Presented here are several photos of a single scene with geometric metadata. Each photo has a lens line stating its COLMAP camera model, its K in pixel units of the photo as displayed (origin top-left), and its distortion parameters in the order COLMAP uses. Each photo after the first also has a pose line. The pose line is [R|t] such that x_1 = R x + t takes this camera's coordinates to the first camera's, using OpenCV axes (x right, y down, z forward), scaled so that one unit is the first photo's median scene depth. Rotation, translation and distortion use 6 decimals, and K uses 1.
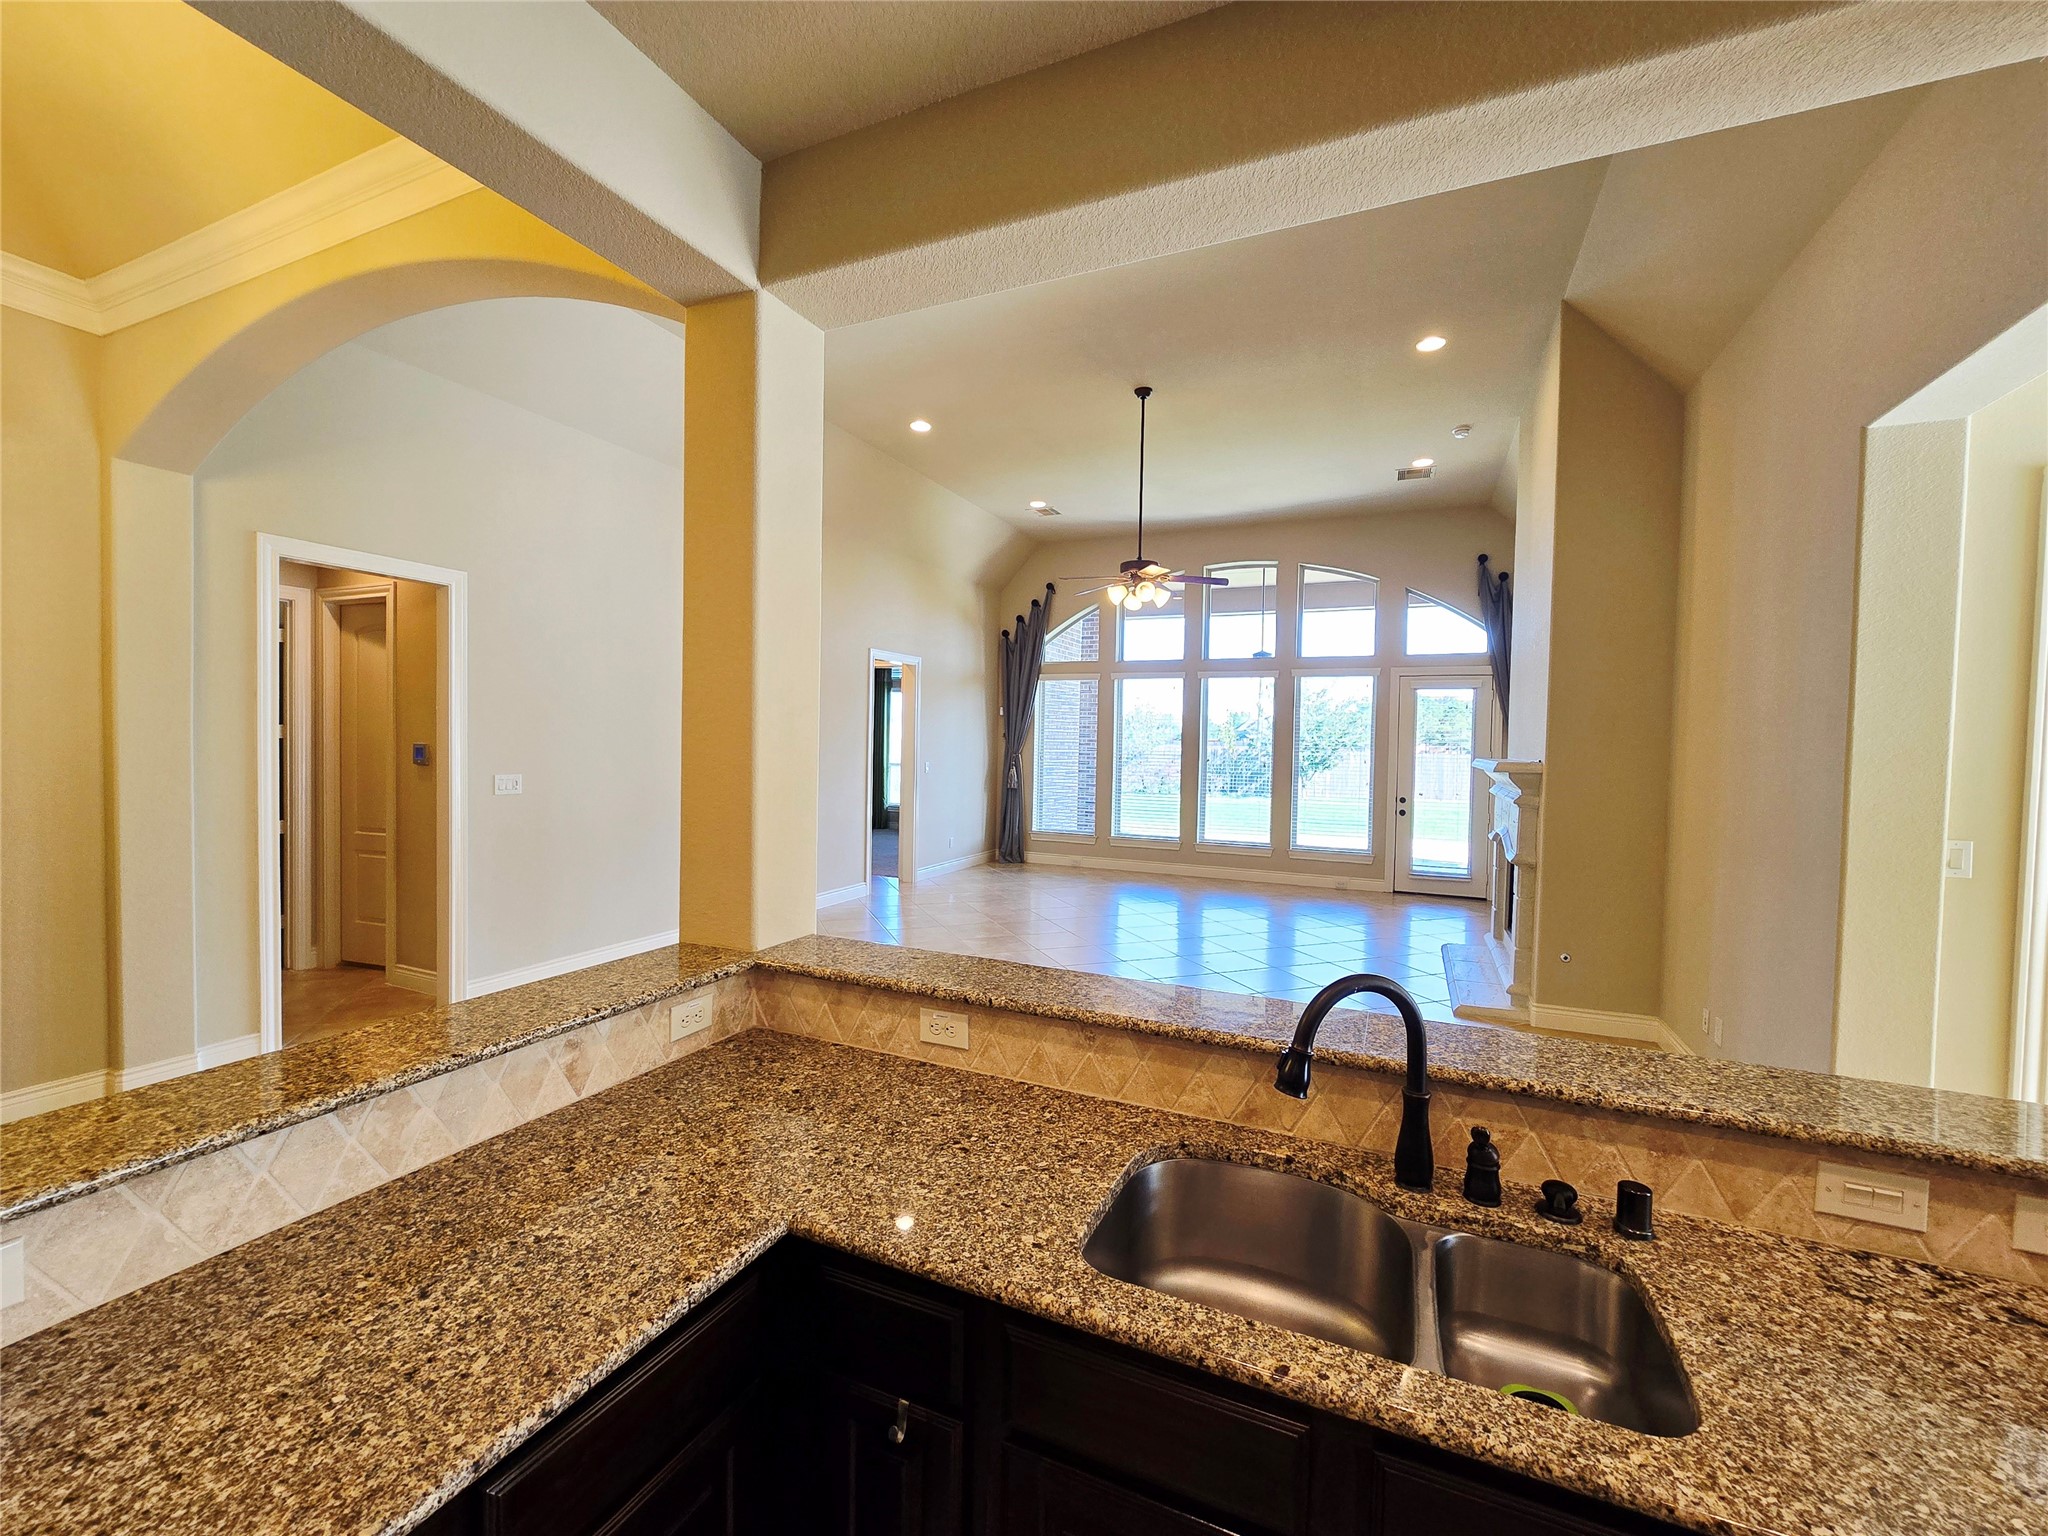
lens RADIAL K [[840.8, 0, 1020.6], [0, 840.8, 762.0], [0, 0, 1]] dist [-0.005222, 0.000134]
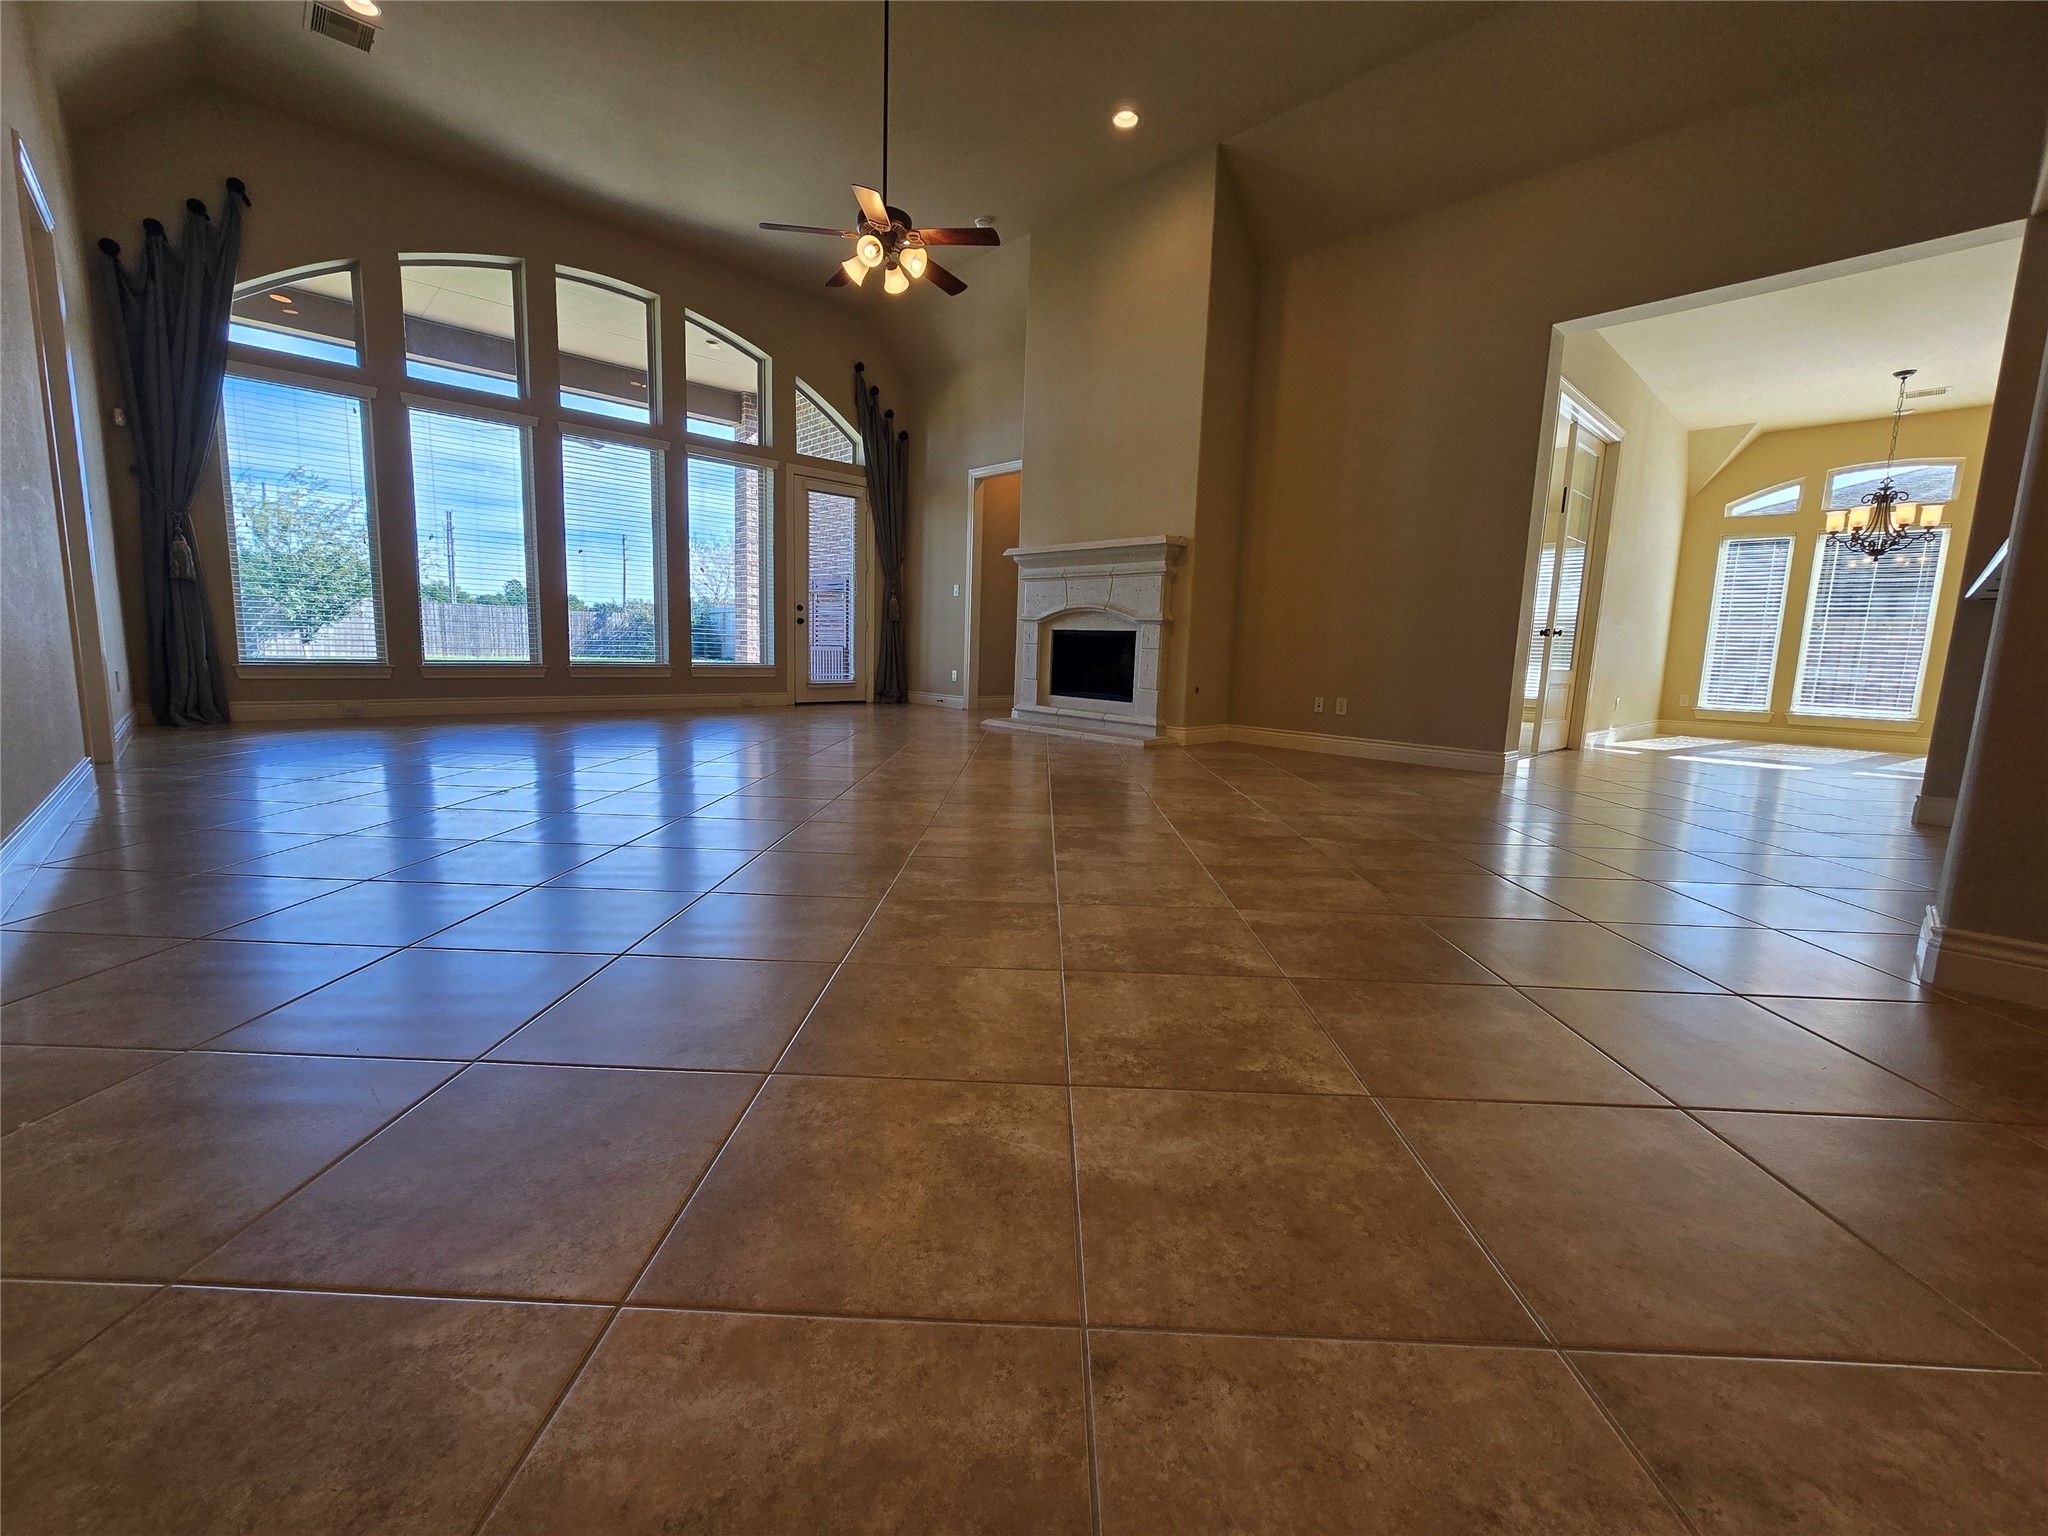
lens RADIAL K [[840.8, 0, 1020.6], [0, 840.8, 762.0], [0, 0, 1]] dist [-0.005222, 0.000134]
pose [[0.373643, -0.132904, 0.918002, -0.307515], [0.000433, 0.989707, 0.143109, 0.070669], [-0.927573, -0.053074, 0.369854, 0.340712]]
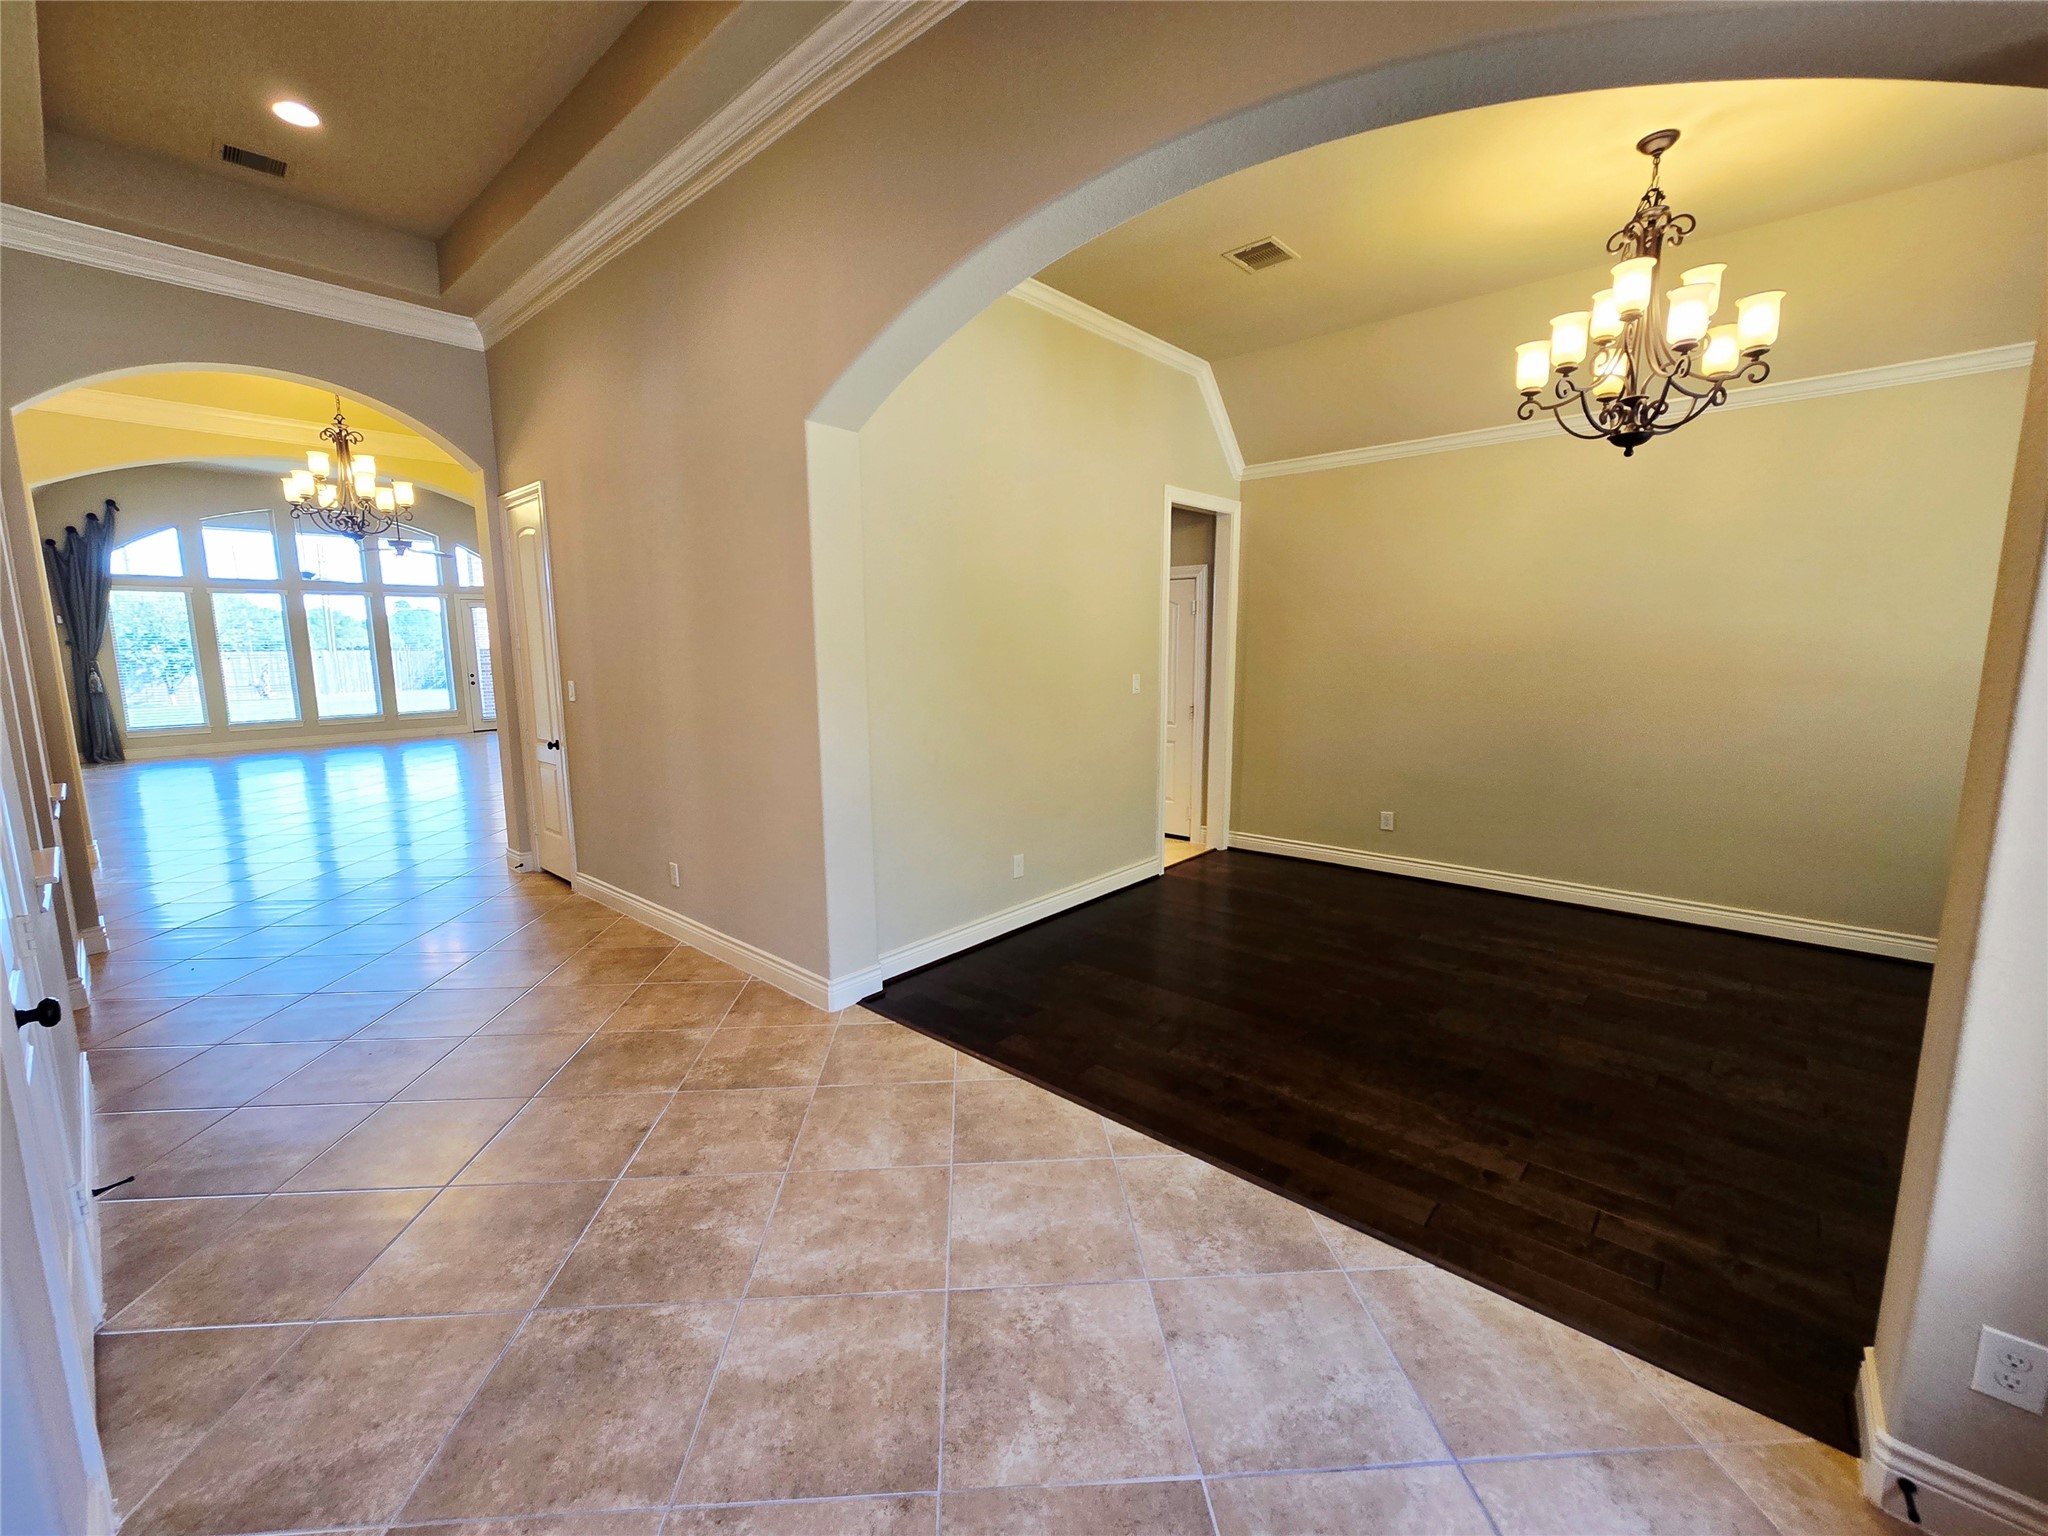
lens RADIAL K [[840.8, 0, 1020.6], [0, 840.8, 762.0], [0, 0, 1]] dist [-0.005222, 0.000134]
pose [[0.294514, -0.158146, 0.942471, -0.692441], [0.042717, 0.987405, 0.152338, 0.007047], [-0.954692, -0.004606, 0.297560, -0.446673]]
